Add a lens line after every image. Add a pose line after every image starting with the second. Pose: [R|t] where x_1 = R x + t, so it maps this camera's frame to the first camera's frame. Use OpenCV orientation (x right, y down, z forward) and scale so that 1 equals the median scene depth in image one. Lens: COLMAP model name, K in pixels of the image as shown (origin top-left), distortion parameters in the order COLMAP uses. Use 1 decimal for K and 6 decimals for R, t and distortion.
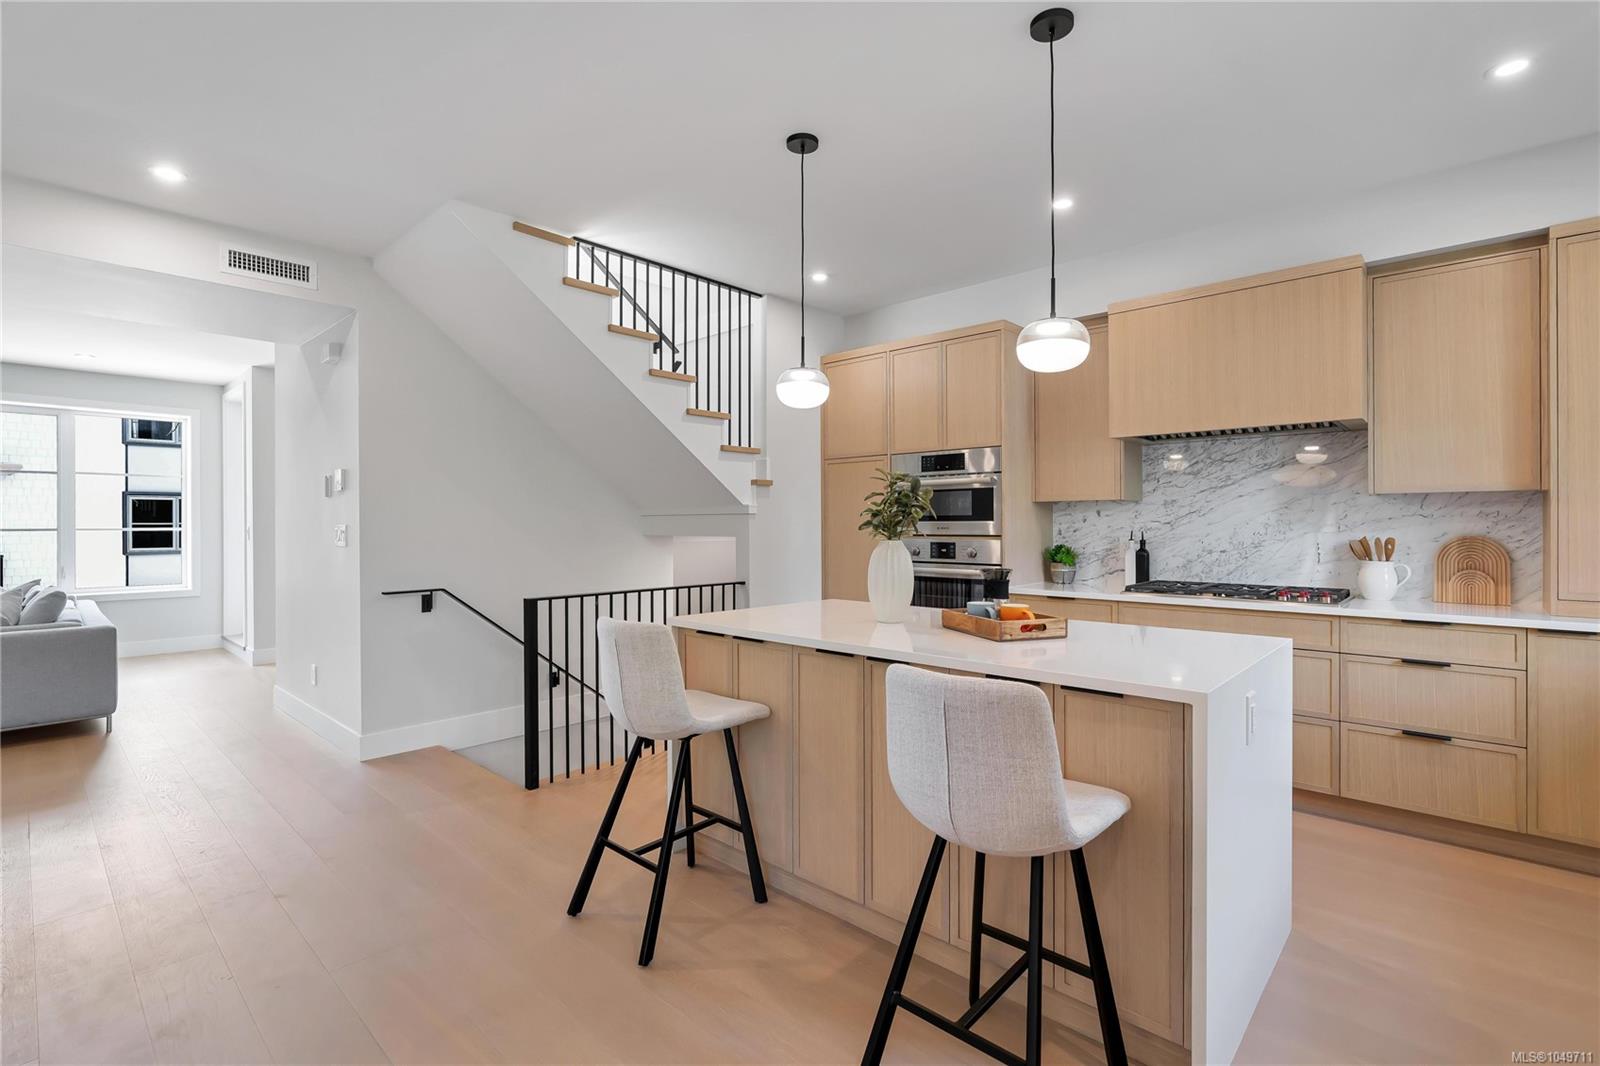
lens RADIAL K [[733.2, 0, 802.8], [0, 733.2, 524.5], [0, 0, 1]] dist [0.000074, 0.001240]
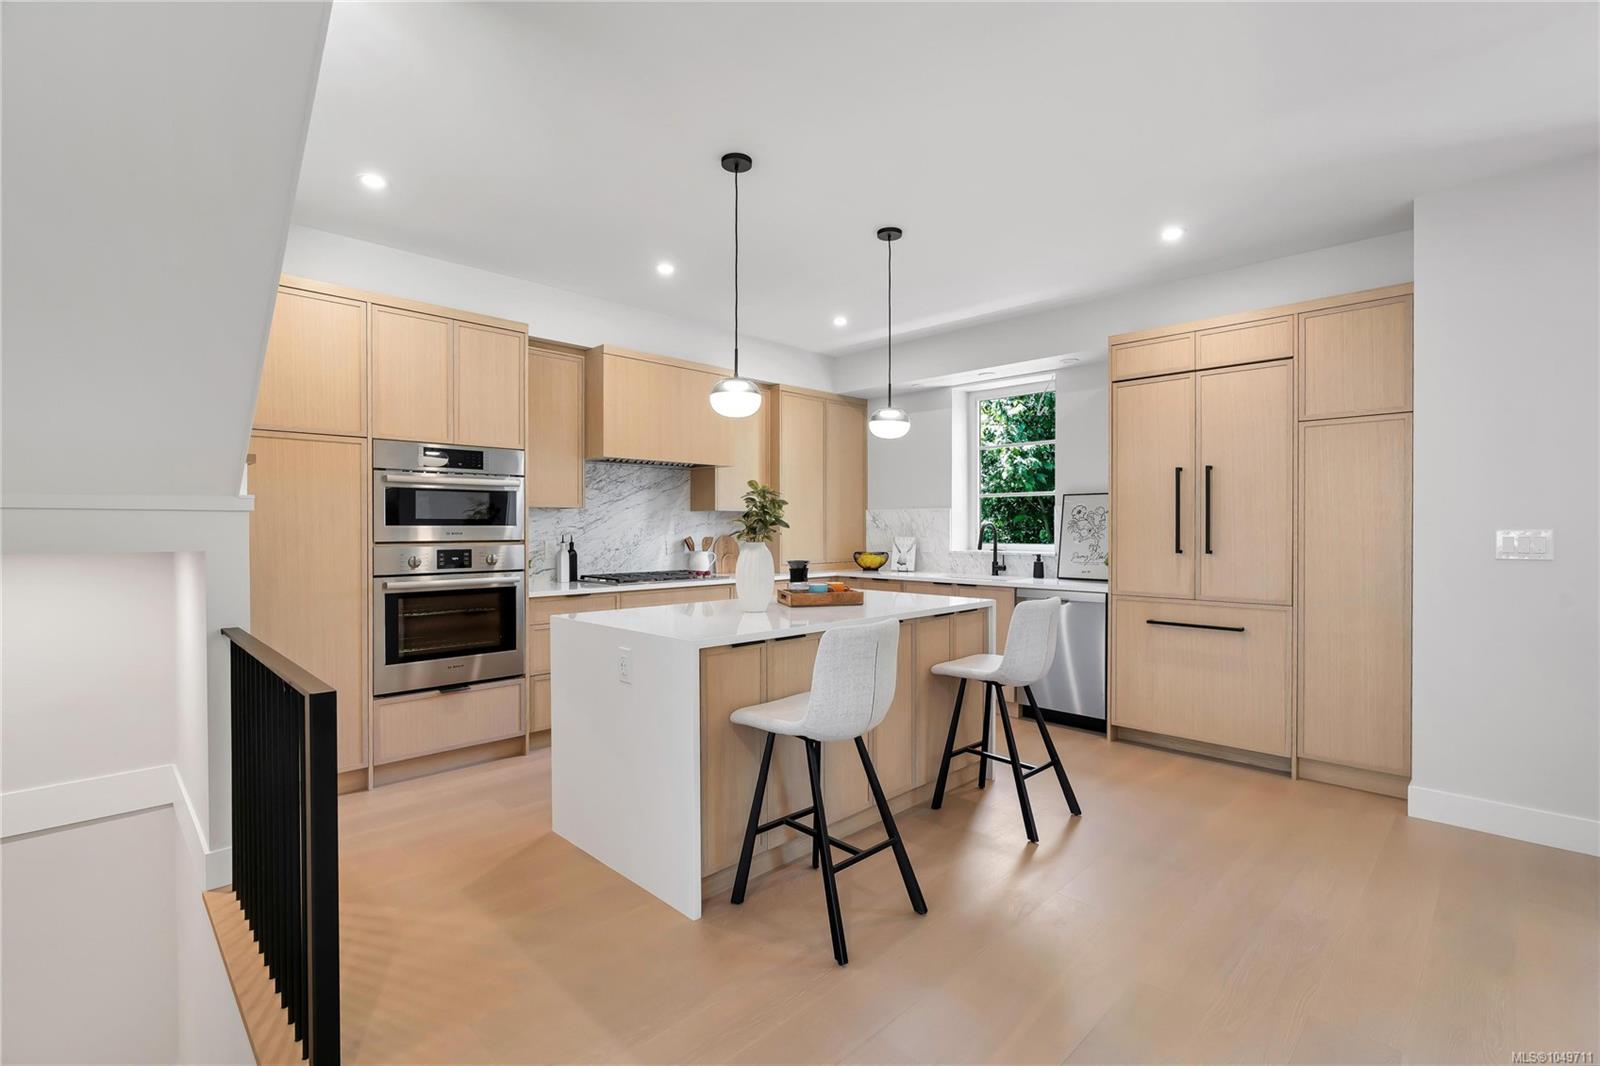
lens RADIAL K [[724.7, 0, 800.0], [0, 724.7, 533.0], [0, 0, 1]] dist [-0.000278, 0.000391]
pose [[0.051220, -0.005859, 0.998670, -0.733364], [0.000000, 0.999983, 0.005867, -0.000737], [-0.998687, -0.000300, 0.051220, 0.613922]]
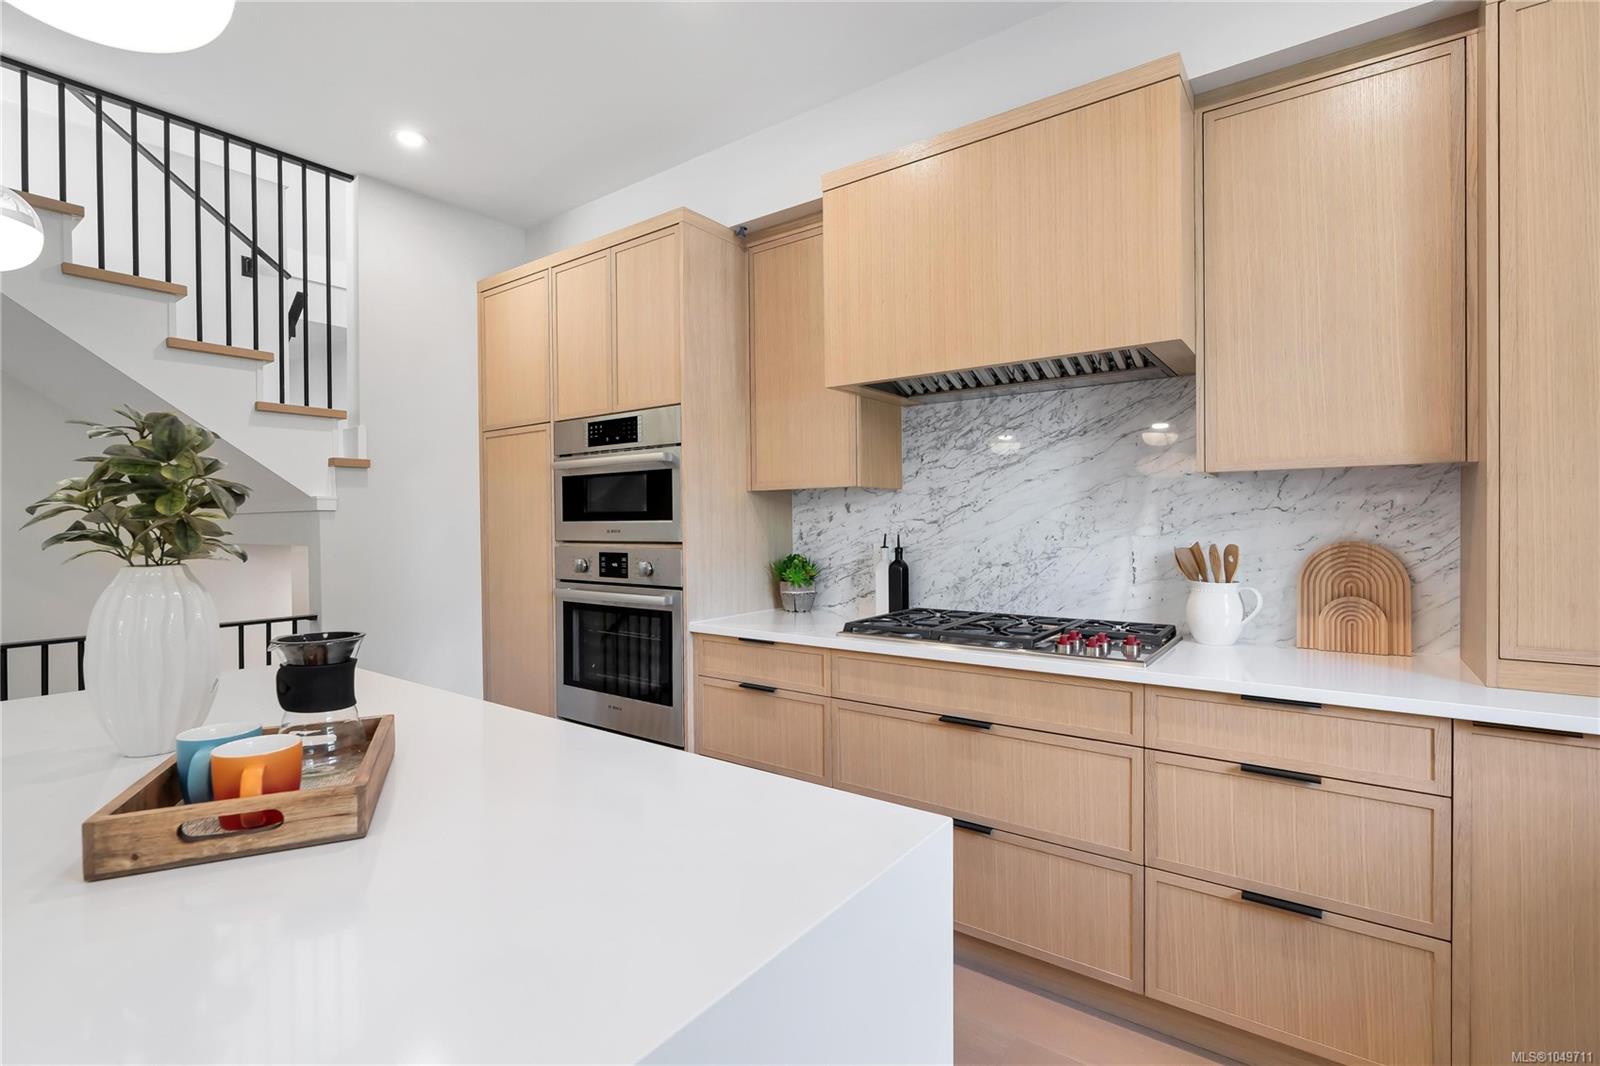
lens RADIAL K [[730.0, 0, 802.5], [0, 730.0, 528.9], [0, 0, 1]] dist [-0.003444, 0.000757]
pose [[0.994507, -0.006117, 0.104491, 0.328869], [0.005329, 0.999955, 0.007815, -0.001599], [-0.104535, -0.007215, 0.994495, 0.372647]]
